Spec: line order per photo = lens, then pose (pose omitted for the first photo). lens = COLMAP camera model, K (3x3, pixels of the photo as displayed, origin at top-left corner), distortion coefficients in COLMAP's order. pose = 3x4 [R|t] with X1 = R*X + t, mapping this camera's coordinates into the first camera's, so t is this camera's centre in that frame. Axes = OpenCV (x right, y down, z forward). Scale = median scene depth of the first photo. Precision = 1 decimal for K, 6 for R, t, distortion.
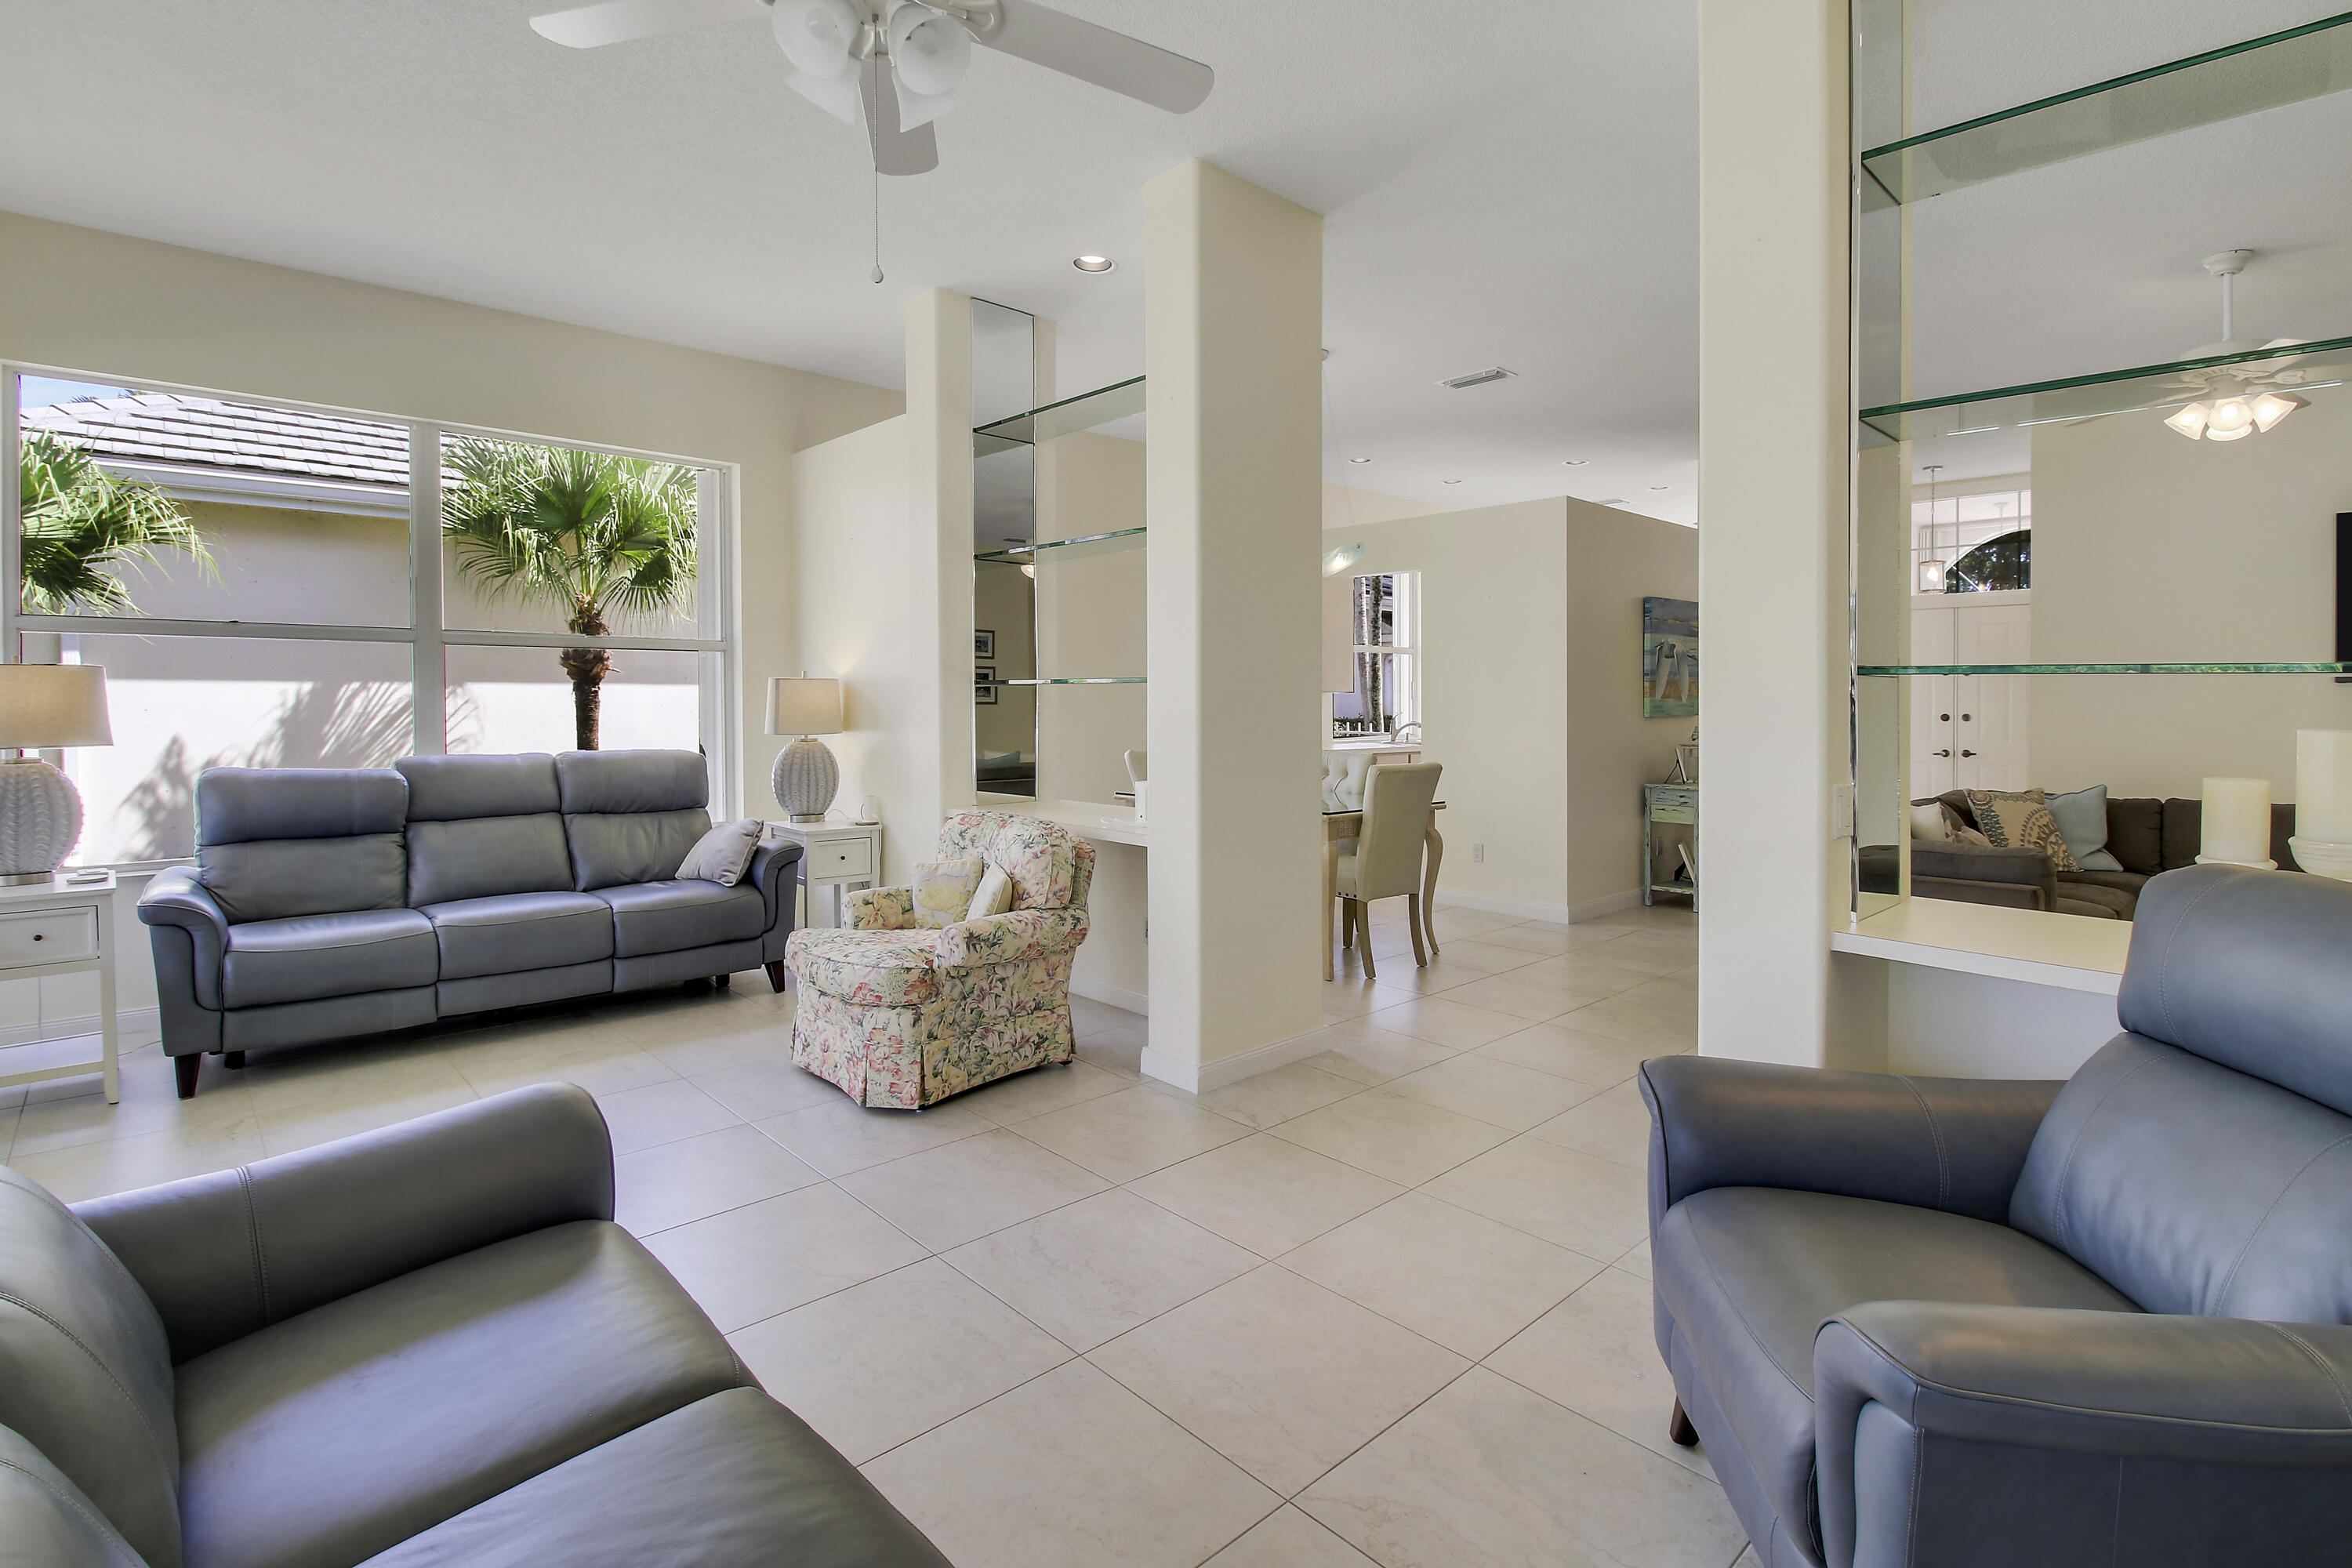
lens RADIAL K [[1140.7, 0, 1176.7], [0, 1140.7, 696.1], [0, 0, 1]] dist [0.000241, -0.000219]
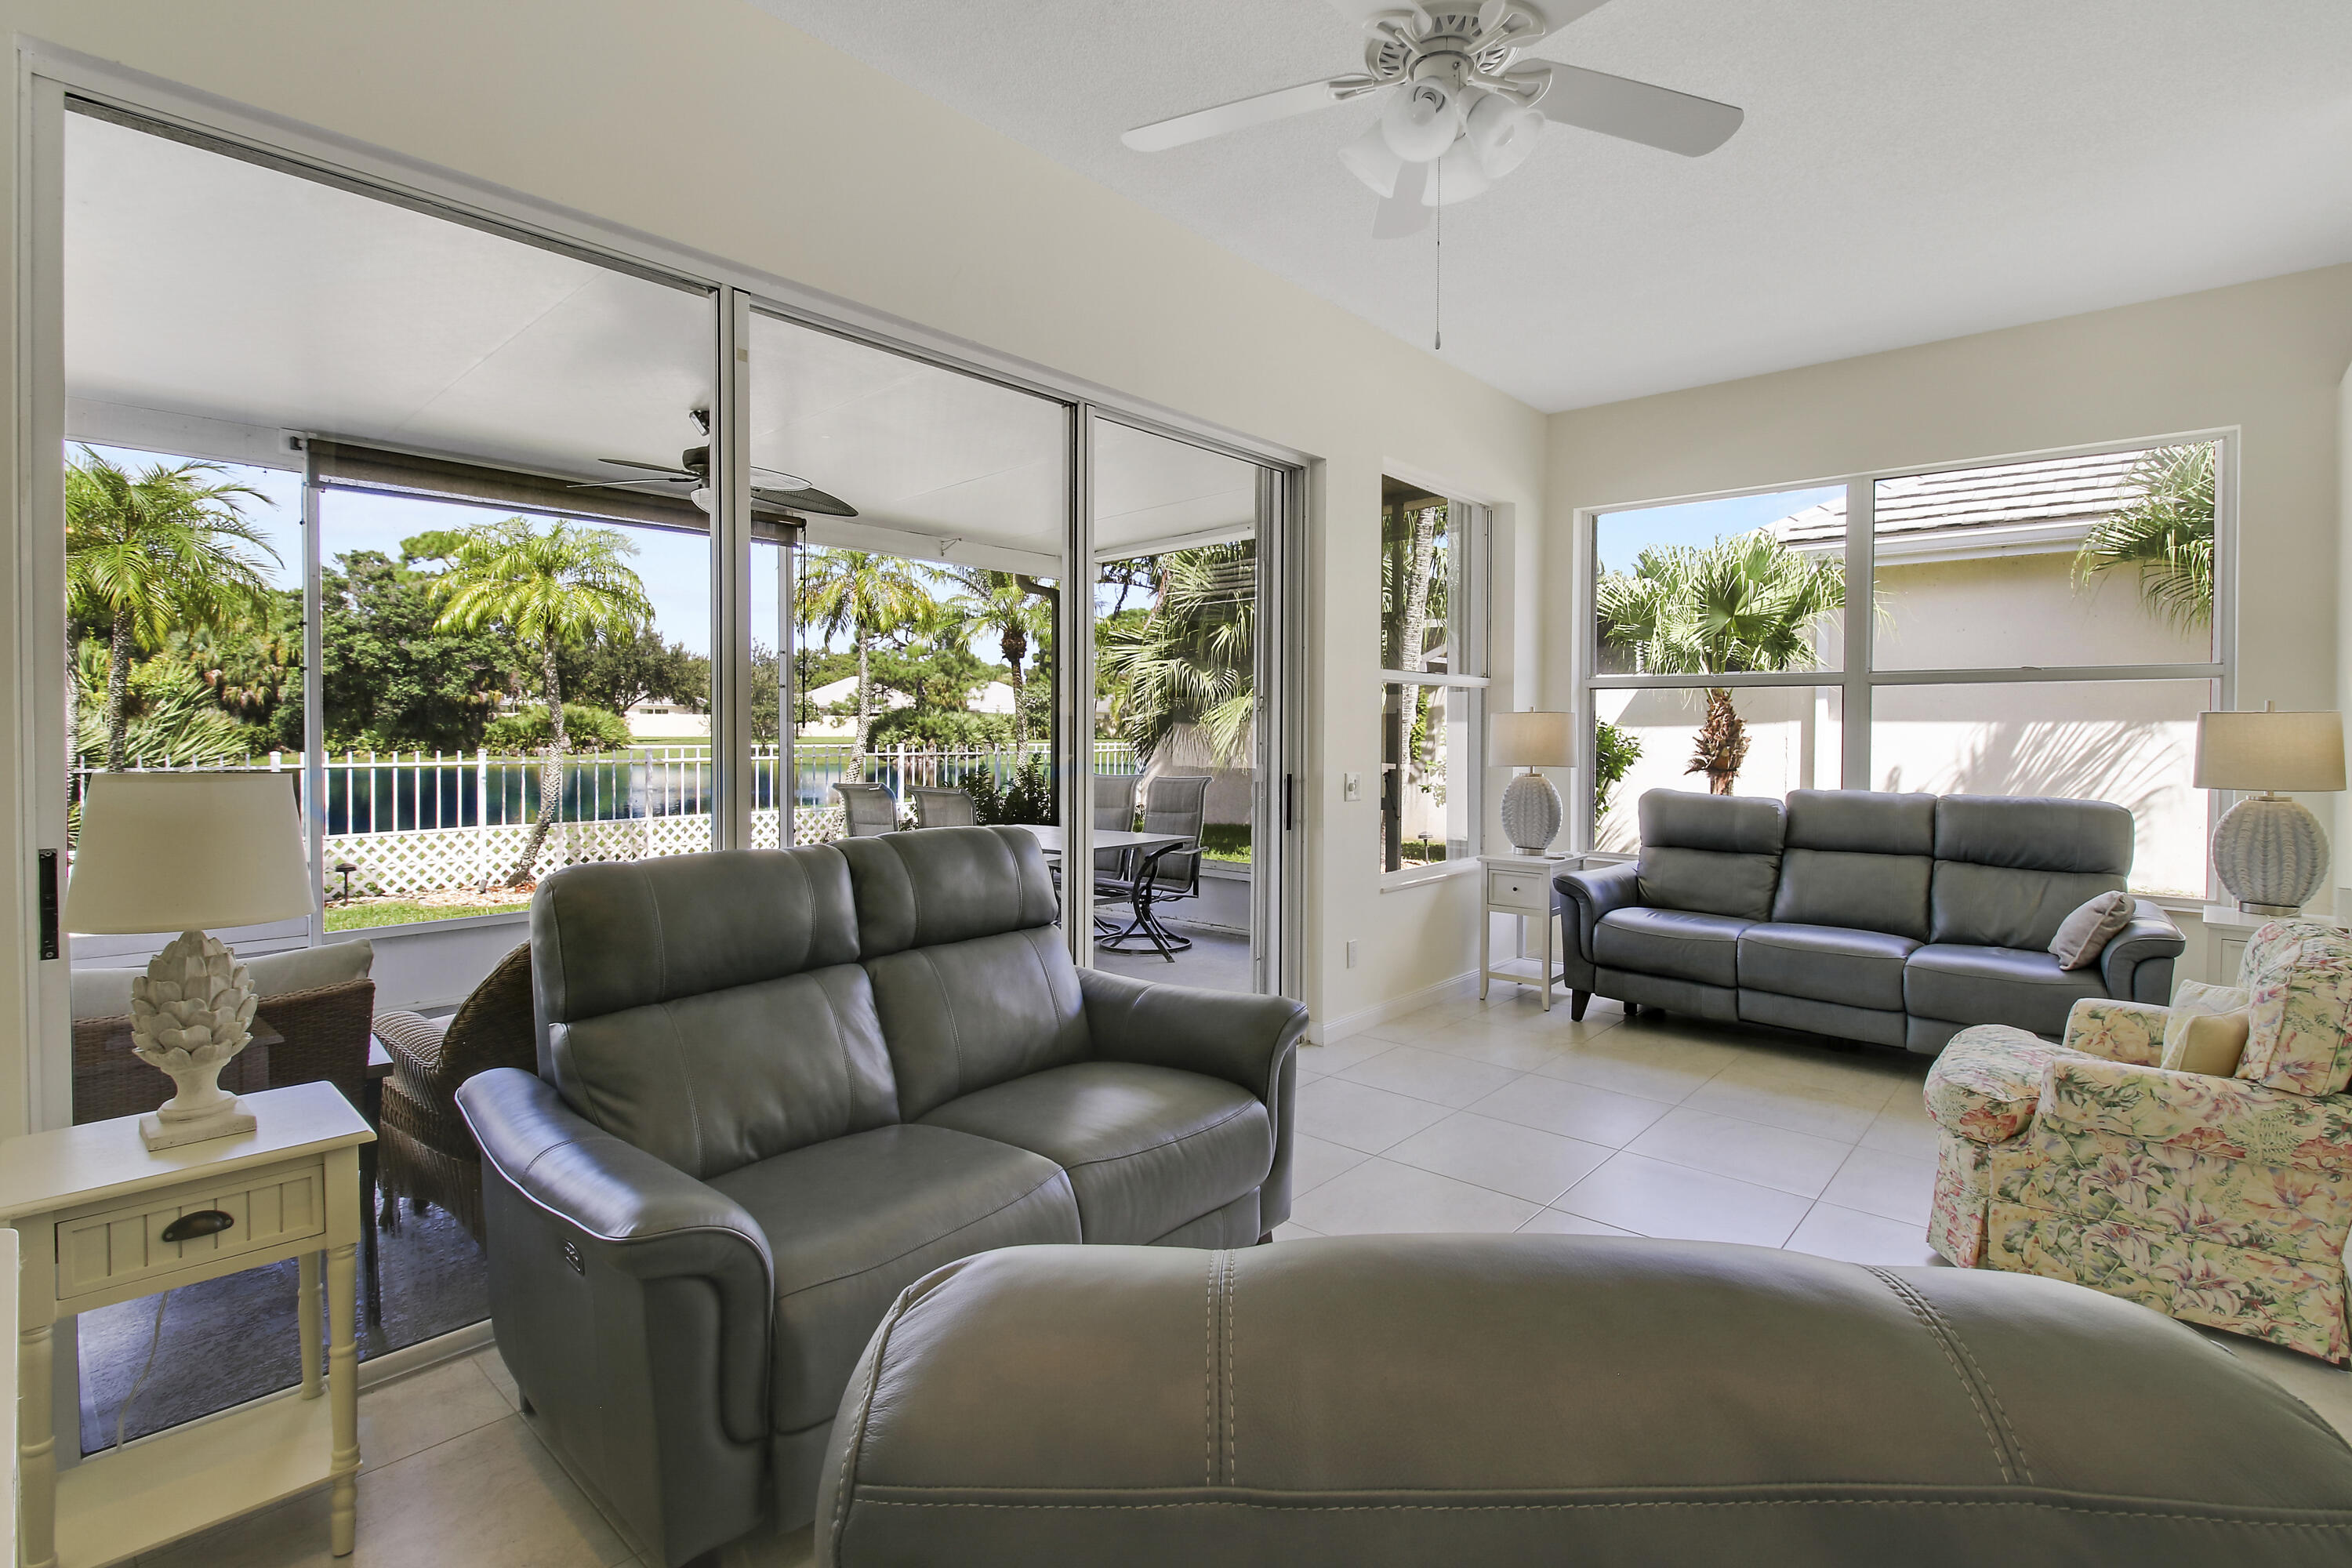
lens RADIAL K [[1111.1, 0, 1185.8], [0, 1111.1, 749.4], [0, 0, 1]] dist [-0.002802, -0.001137]
pose [[0.104733, 0.017537, -0.994346, 0.362881], [-0.004911, 0.999841, 0.017117, -0.000354], [0.994488, 0.003091, 0.104803, 0.325603]]
